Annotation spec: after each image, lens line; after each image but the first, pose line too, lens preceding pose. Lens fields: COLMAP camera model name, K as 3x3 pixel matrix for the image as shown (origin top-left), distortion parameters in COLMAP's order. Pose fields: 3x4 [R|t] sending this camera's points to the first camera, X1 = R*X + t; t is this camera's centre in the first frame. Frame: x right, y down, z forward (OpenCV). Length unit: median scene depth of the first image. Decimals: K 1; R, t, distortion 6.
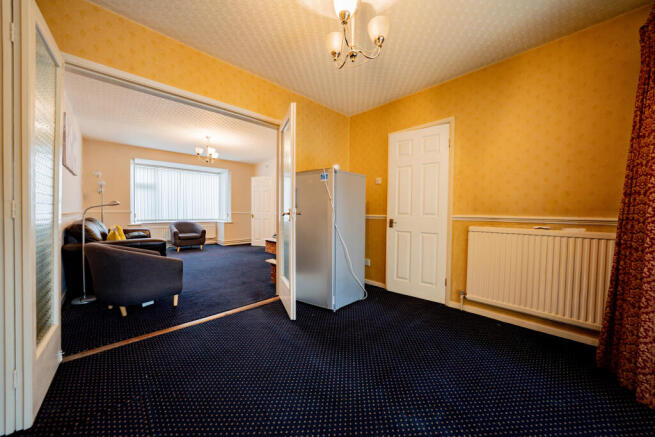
lens RADIAL K [[229.9, 0, 324.1], [0, 229.9, 218.1], [0, 0, 1]] dist [-0.012000, -0.000076]
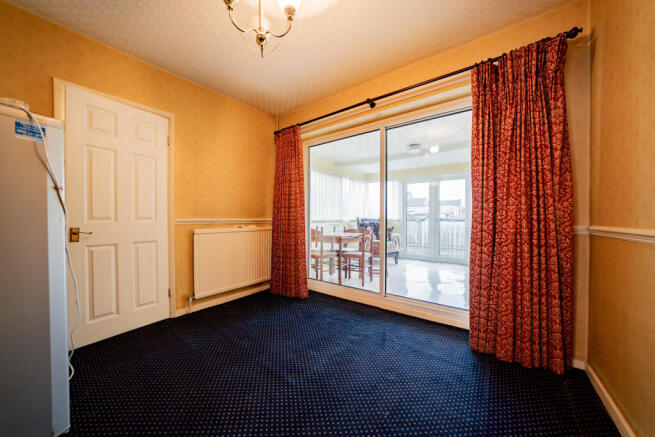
lens RADIAL K [[229.9, 0, 326.4], [0, 229.9, 222.7], [0, 0, 1]] dist [-0.012000, -0.000076]
pose [[-0.155353, -0.019085, 0.987675, -0.490131], [0.036315, 0.999027, 0.025017, 0.002228], [-0.987191, 0.039754, -0.154509, 0.560001]]
